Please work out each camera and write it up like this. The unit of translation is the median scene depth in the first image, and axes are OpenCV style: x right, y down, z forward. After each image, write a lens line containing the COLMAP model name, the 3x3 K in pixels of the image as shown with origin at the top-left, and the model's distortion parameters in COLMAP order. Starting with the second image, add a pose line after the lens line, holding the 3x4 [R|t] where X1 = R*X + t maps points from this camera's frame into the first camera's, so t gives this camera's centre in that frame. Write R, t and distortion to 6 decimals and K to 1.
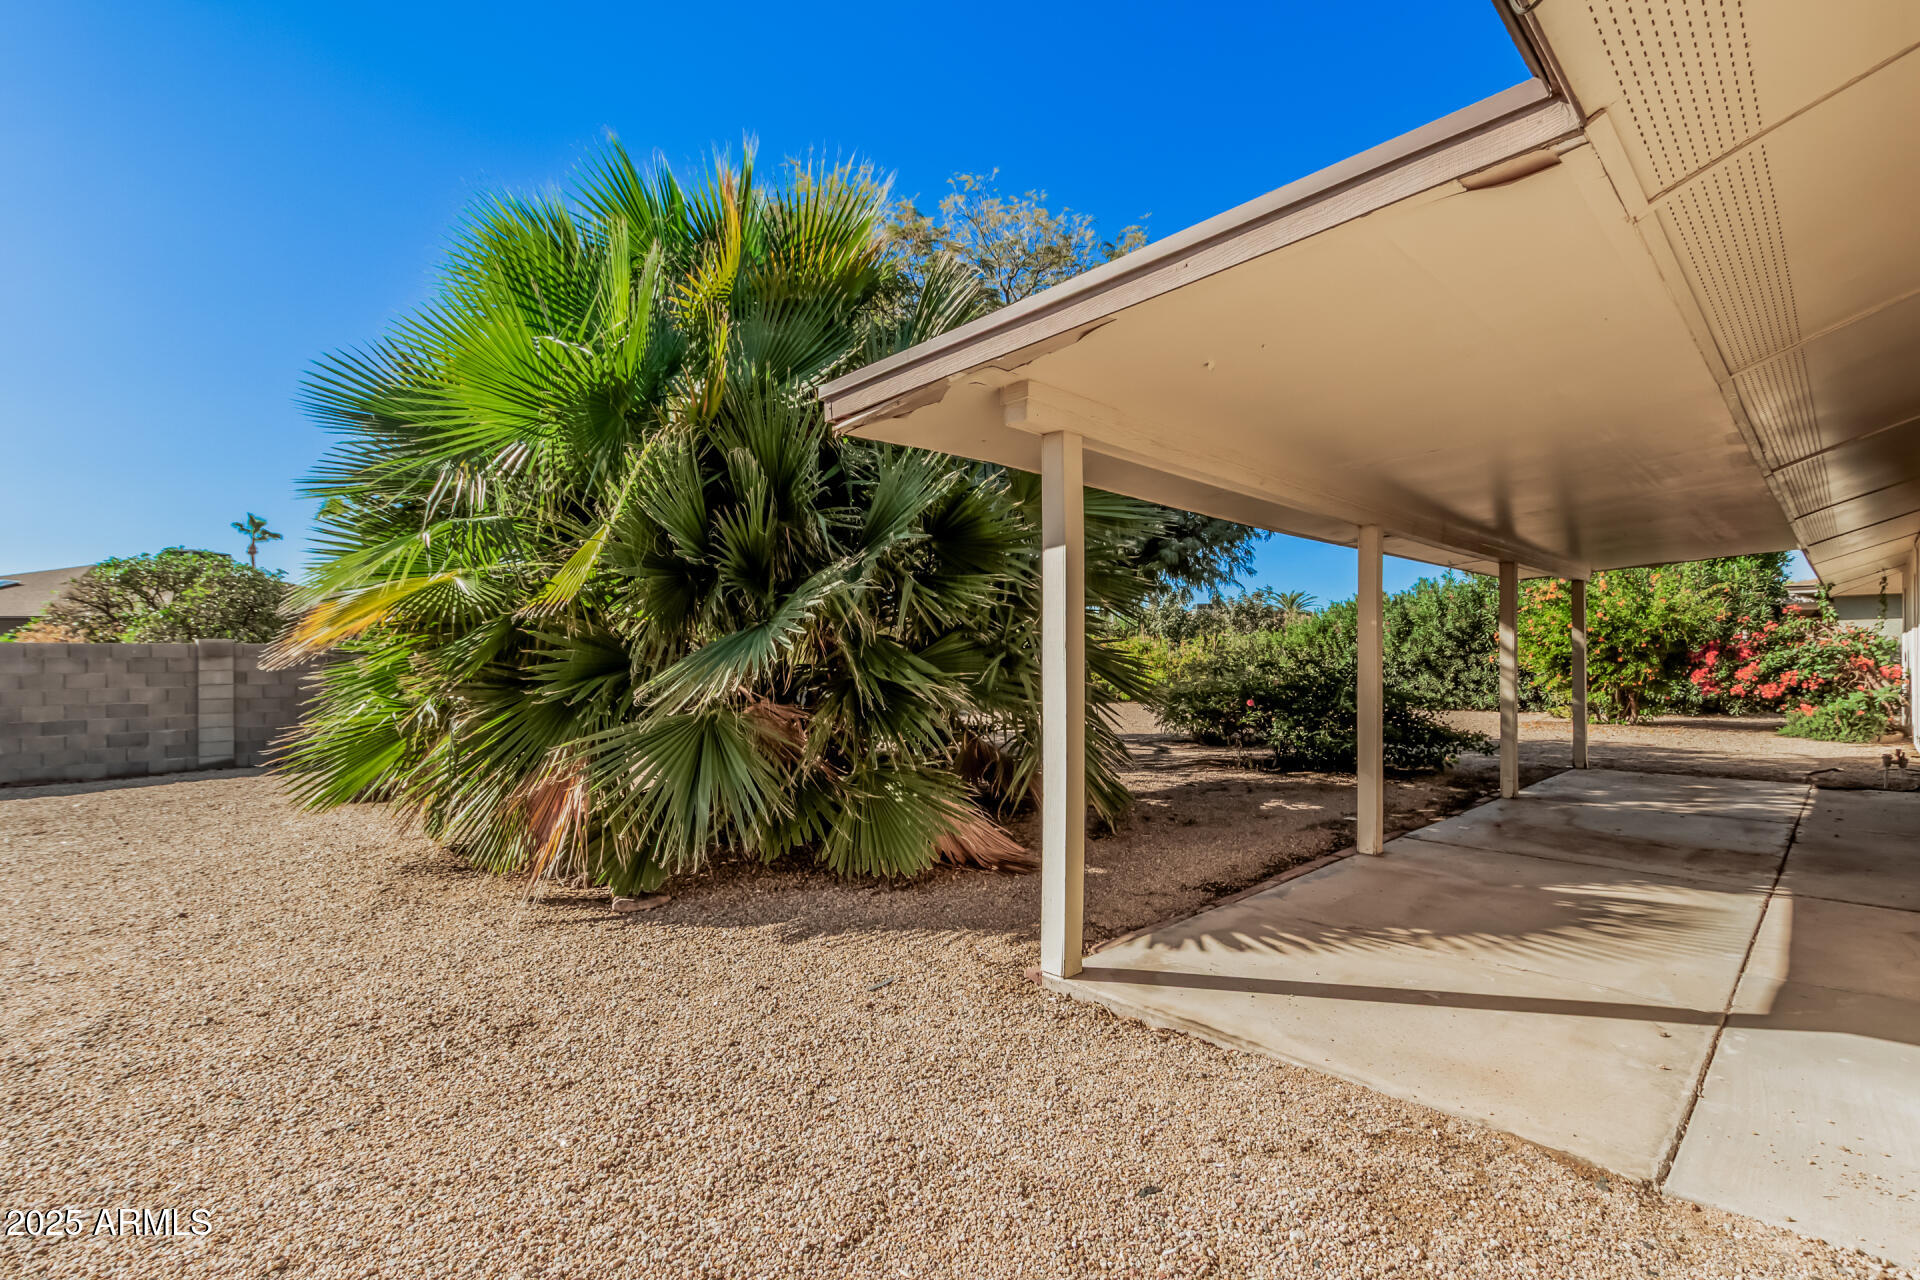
lens RADIAL K [[892.4, 0, 974.9], [0, 892.4, 657.6], [0, 0, 1]] dist [0.003873, 0.000028]
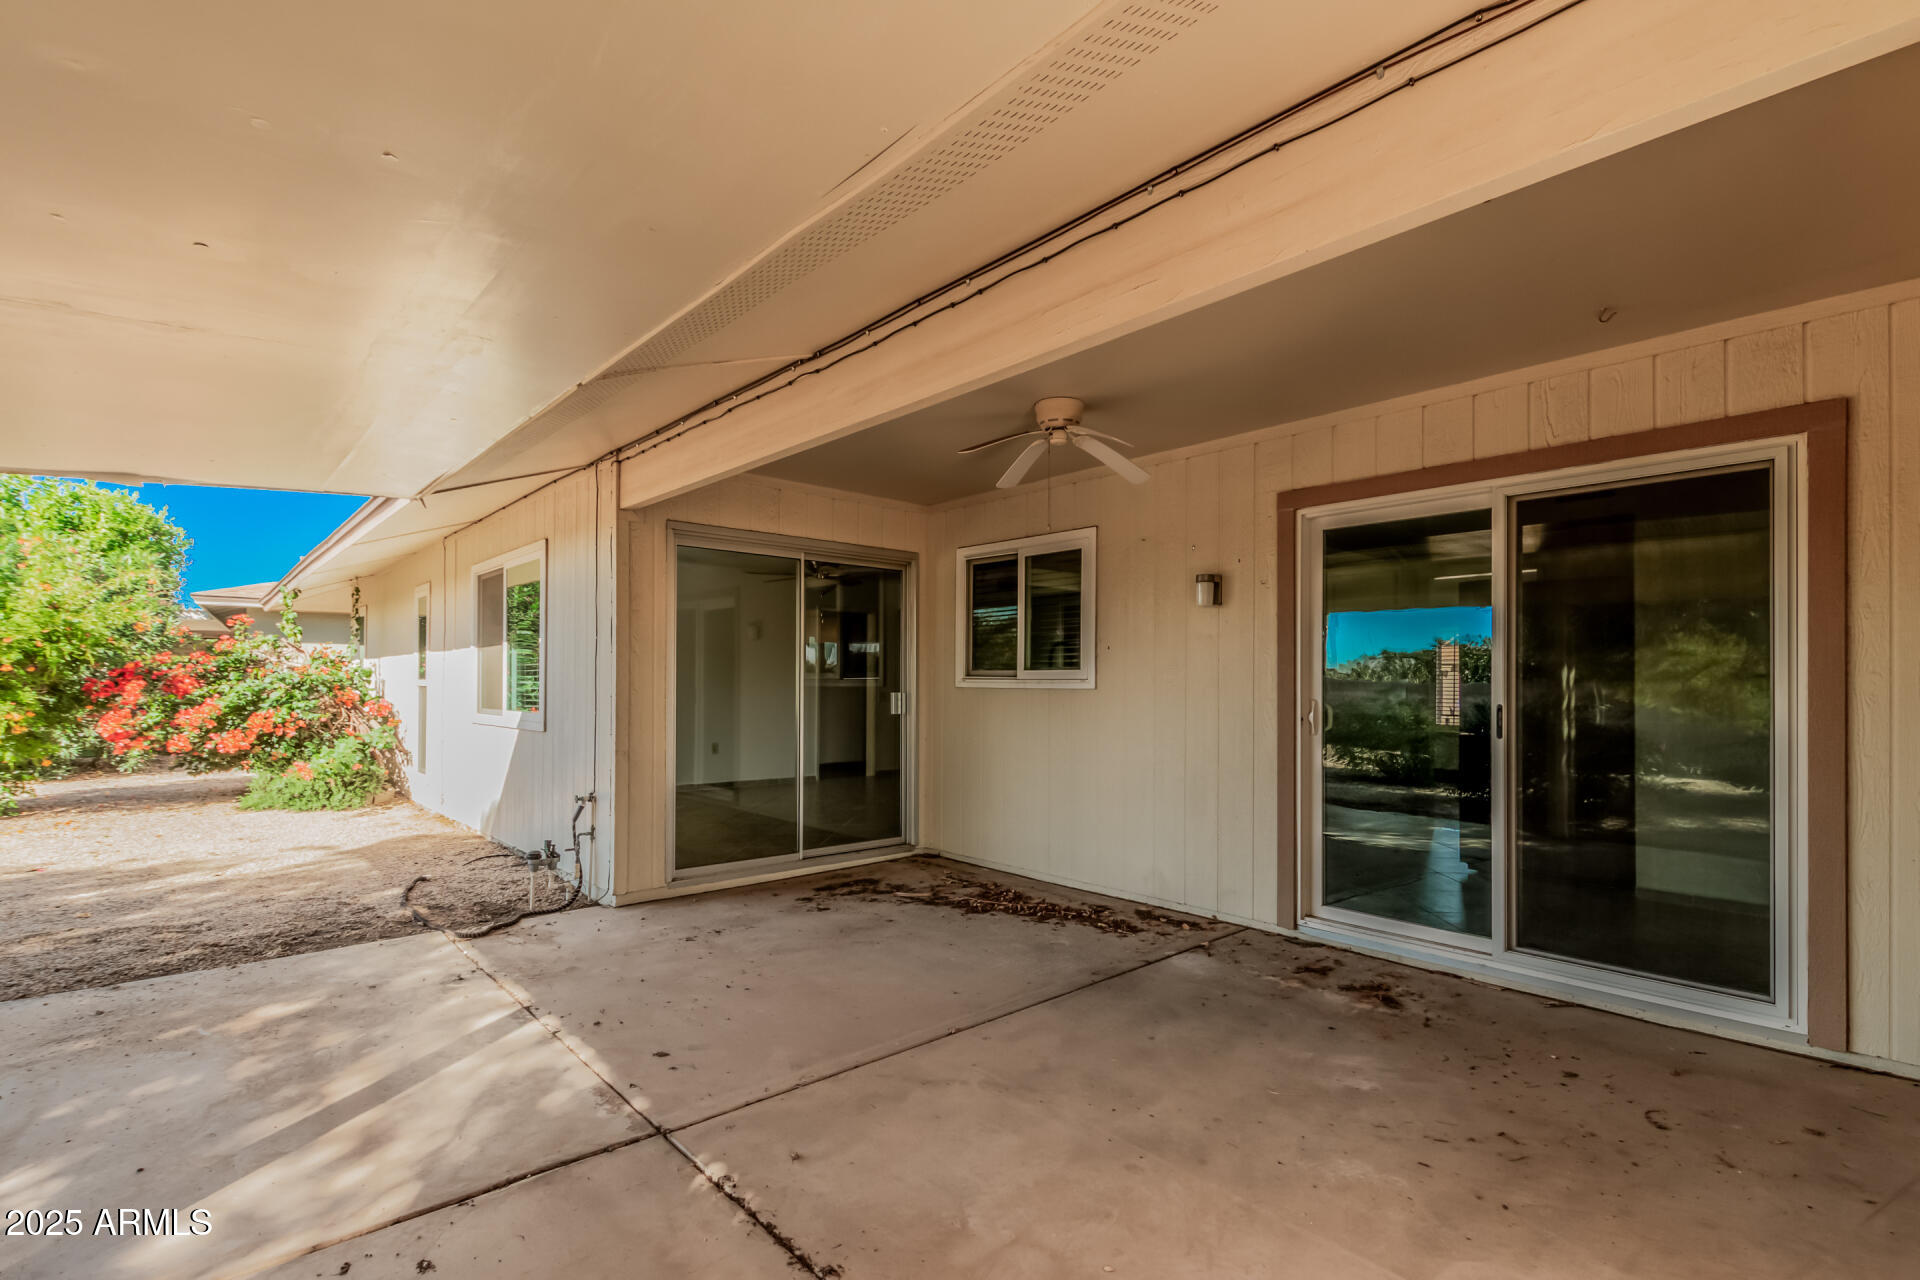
lens RADIAL K [[877.7, 0, 958.0], [0, 877.7, 683.9], [0, 0, 1]] dist [0.001026, 0.000064]
pose [[0.057201, 0.002011, 0.998361, 0.274212], [-0.001006, 0.999998, -0.001956, -0.004308], [-0.998362, -0.000892, 0.057203, 0.427104]]
